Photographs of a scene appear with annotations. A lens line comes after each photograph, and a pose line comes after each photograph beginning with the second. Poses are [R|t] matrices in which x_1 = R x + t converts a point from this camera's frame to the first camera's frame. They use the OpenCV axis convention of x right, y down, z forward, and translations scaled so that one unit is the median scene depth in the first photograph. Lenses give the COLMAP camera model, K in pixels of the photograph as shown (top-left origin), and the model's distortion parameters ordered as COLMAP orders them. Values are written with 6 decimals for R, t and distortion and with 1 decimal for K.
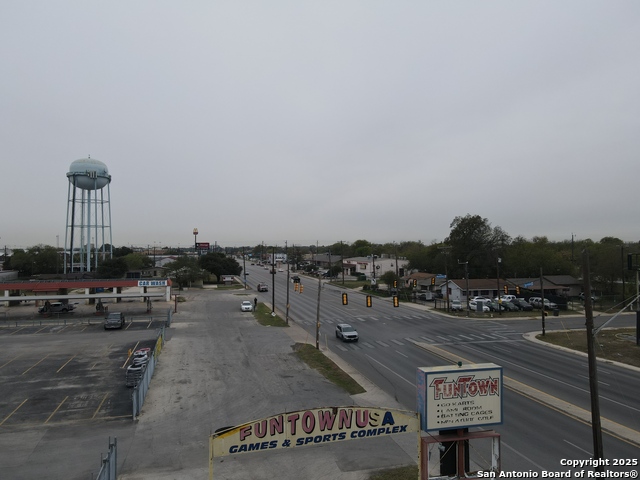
lens RADIAL K [[466.0, 0, 319.3], [0, 466.0, 239.5], [0, 0, 1]] dist [0.009226, 0.004170]
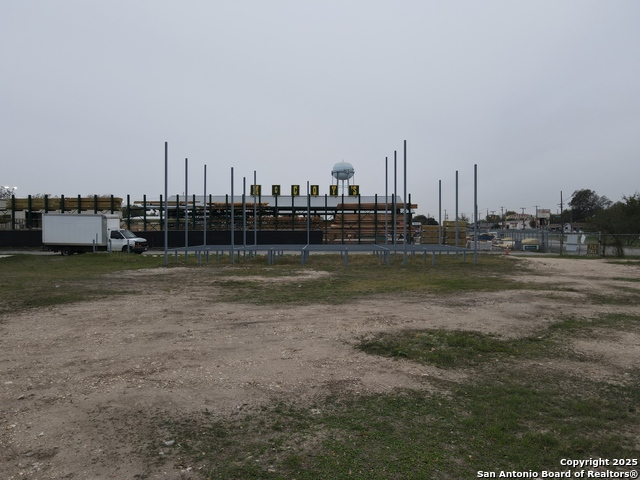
lens RADIAL K [[466.0, 0, 320.5], [0, 466.0, 238.1], [0, 0, 1]] dist [0.009226, 0.004170]
pose [[0.961189, 0.007371, -0.275791, -0.929289], [0.002009, 0.999430, 0.033713, 0.463919], [0.275883, -0.032959, 0.960626, -6.383285]]
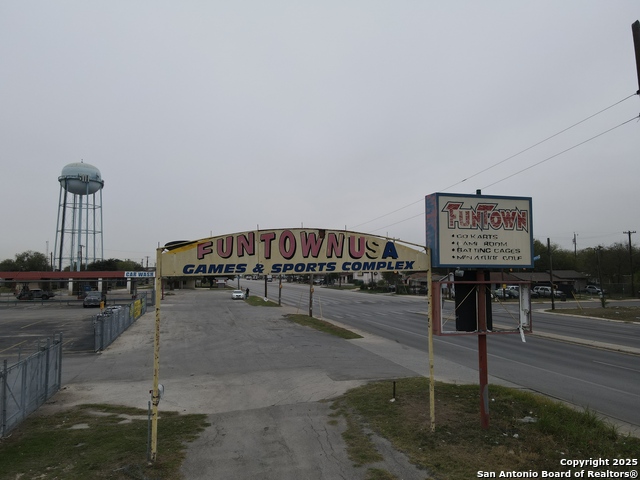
lens RADIAL K [[466.0, 0, 319.8], [0, 466.0, 239.9], [0, 0, 1]] dist [0.009226, 0.004170]
pose [[0.999979, 0.000221, 0.006546, 0.023856], [0.000135, 0.998521, -0.054369, 0.398611], [-0.006549, 0.054369, 0.998499, 0.210120]]
